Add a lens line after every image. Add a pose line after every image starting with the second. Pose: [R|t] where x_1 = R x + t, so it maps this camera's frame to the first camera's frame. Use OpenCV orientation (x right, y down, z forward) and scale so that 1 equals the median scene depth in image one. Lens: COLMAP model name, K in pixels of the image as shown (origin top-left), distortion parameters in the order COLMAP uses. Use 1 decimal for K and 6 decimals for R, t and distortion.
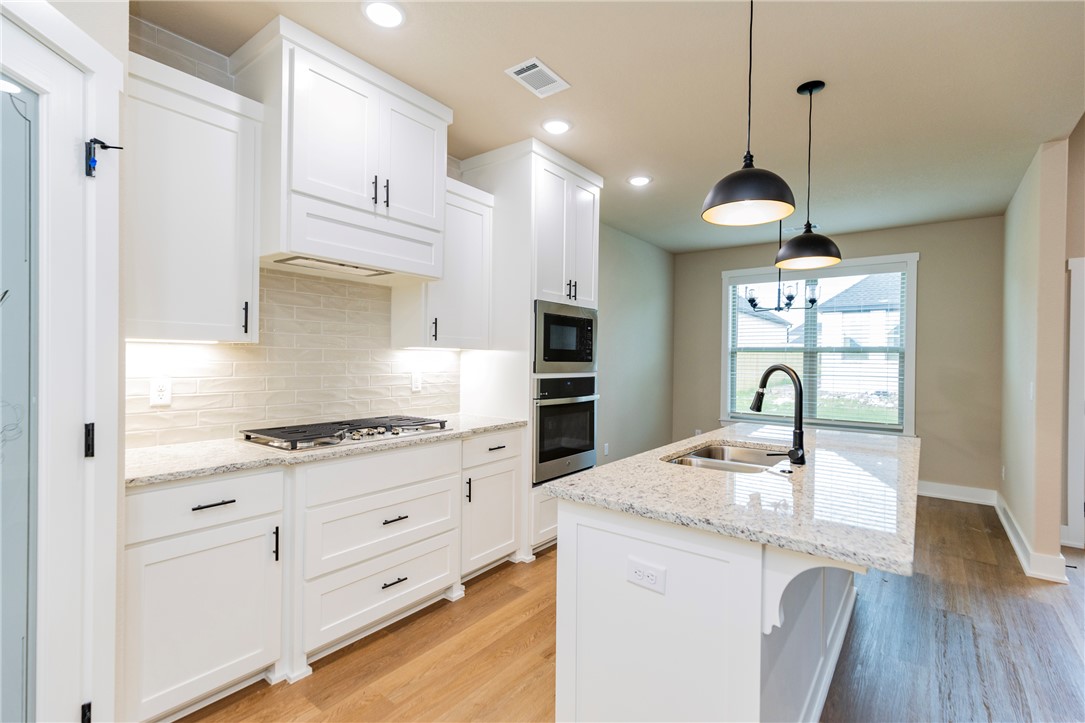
lens RADIAL K [[491.3, 0, 544.8], [0, 491.3, 365.4], [0, 0, 1]] dist [0.014100, -0.004492]
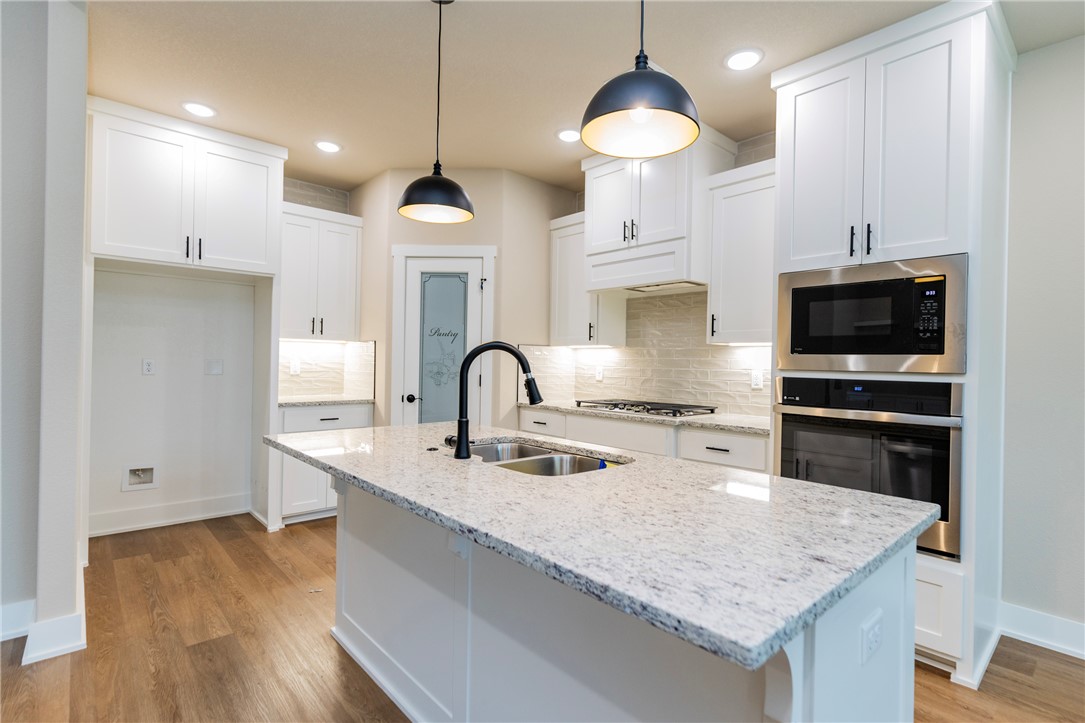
lens RADIAL K [[523.1, 0, 559.0], [0, 523.1, 359.2], [0, 0, 1]] dist [0.000104, -0.000495]
pose [[-0.154603, -0.020544, -0.987763, 0.817196], [-0.030862, 0.999396, -0.015955, 0.022602], [0.987495, 0.028018, -0.155143, 0.765145]]
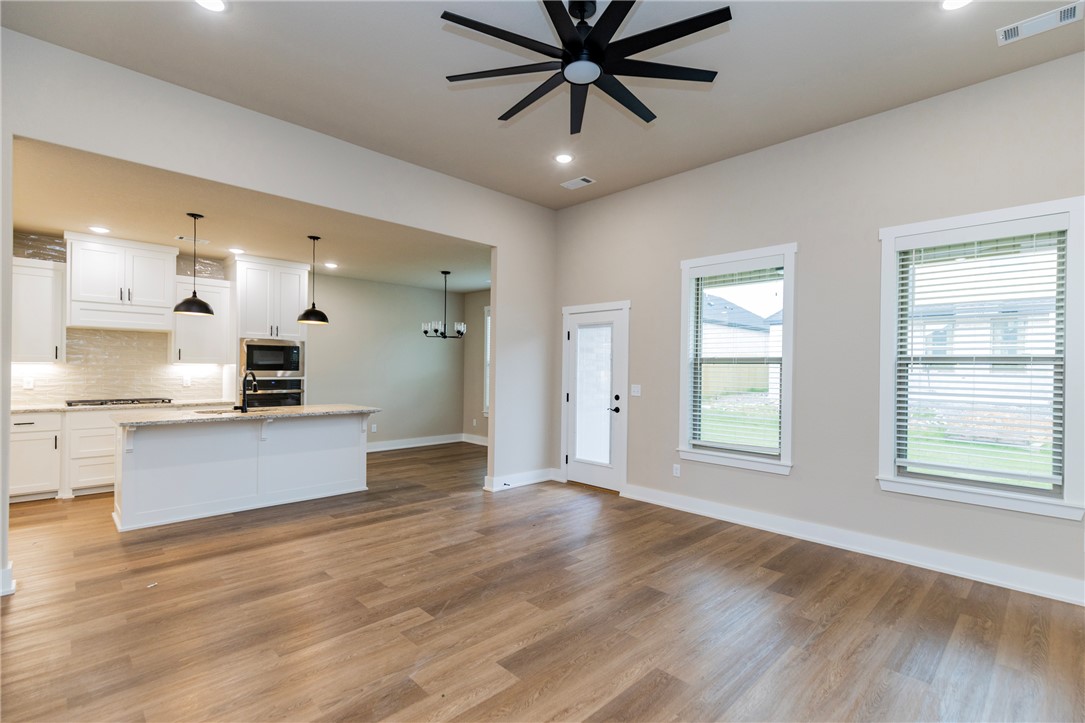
lens RADIAL K [[491.3, 0, 548.8], [0, 491.3, 374.2], [0, 0, 1]] dist [0.014100, -0.004492]
pose [[0.991749, -0.000220, -0.128191, 1.369637], [0.000112, 1.000000, -0.000851, 0.007473], [0.128191, 0.000830, 0.991749, -0.720609]]
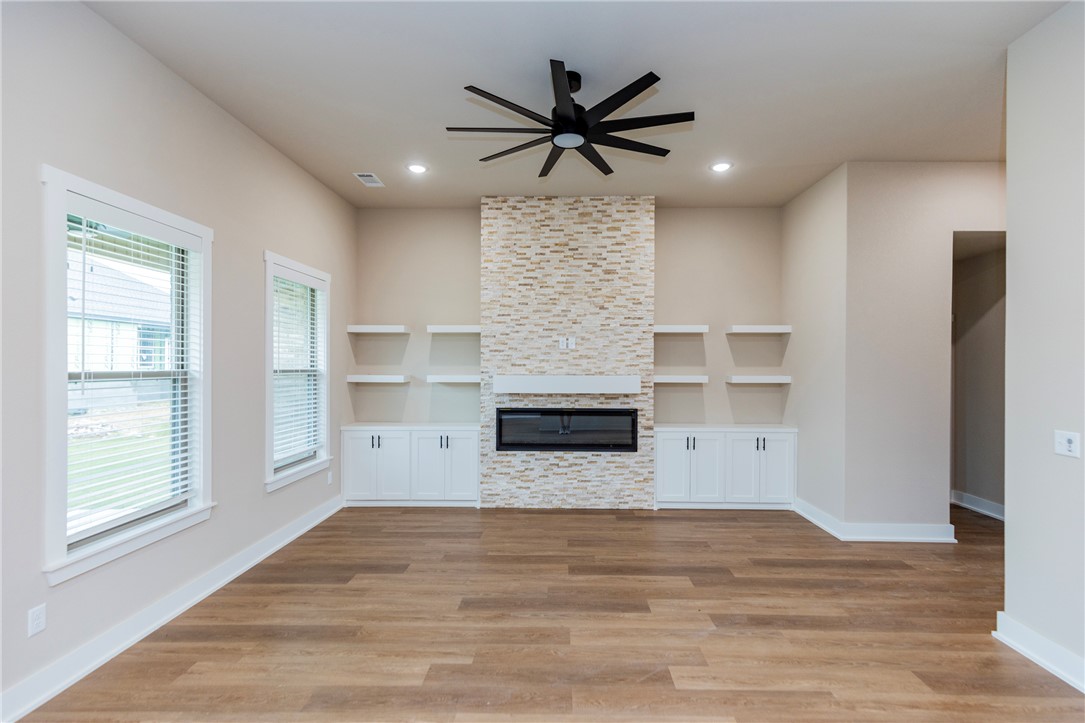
lens RADIAL K [[491.3, 0, 552.9], [0, 491.3, 369.1], [0, 0, 1]] dist [0.014100, -0.004492]
pose [[-0.600490, -0.020785, 0.799362, 0.602340], [-0.002953, 0.999713, 0.023776, -0.064545], [-0.799627, 0.011917, -0.600379, 0.629840]]
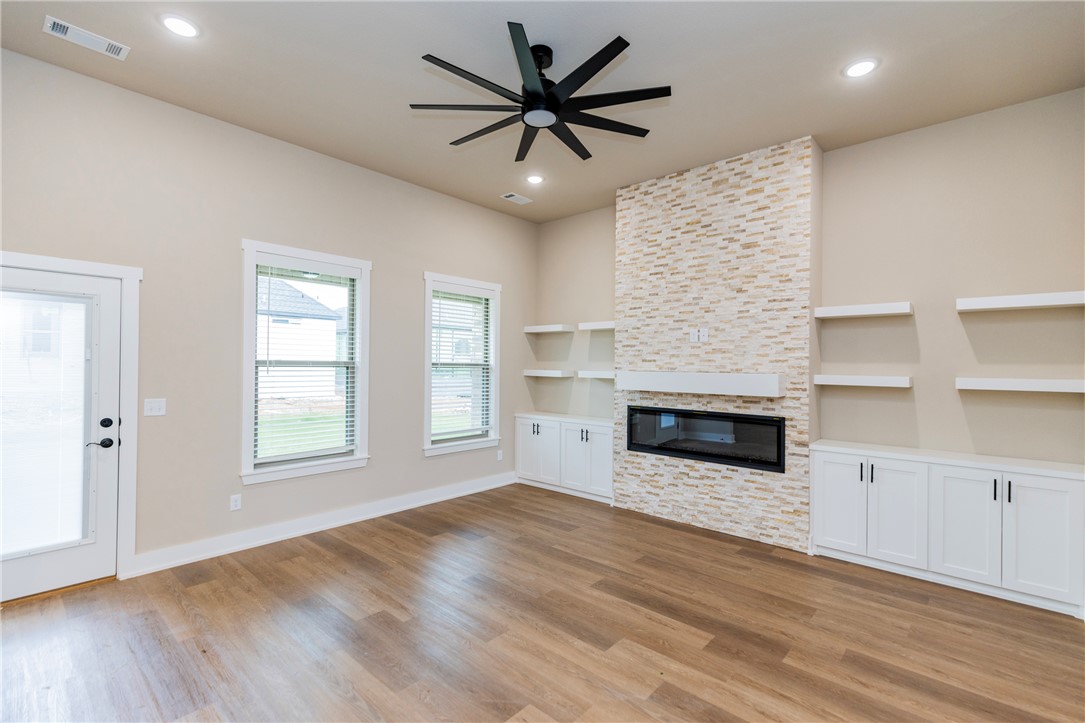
lens RADIAL K [[491.3, 0, 546.9], [0, 491.3, 360.7], [0, 0, 1]] dist [0.014100, -0.004492]
pose [[0.067336, -0.005047, 0.997718, 0.447935], [-0.000740, 0.999987, 0.005108, -0.046095], [-0.997730, -0.001082, 0.067331, -0.016057]]
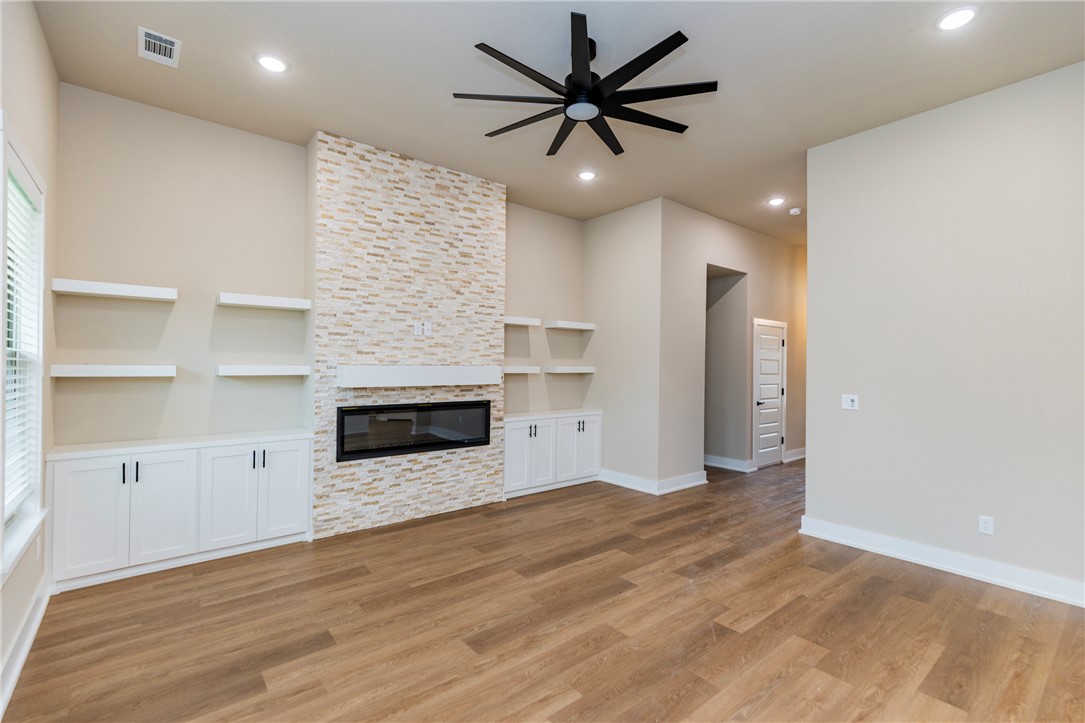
lens RADIAL K [[491.3, 0, 549.2], [0, 491.3, 362.6], [0, 0, 1]] dist [0.014100, -0.004492]
pose [[-0.977175, -0.020627, 0.211434, 1.186166], [-0.019331, 0.999780, 0.008192, -0.033488], [-0.211556, 0.003918, -0.977358, 0.917069]]
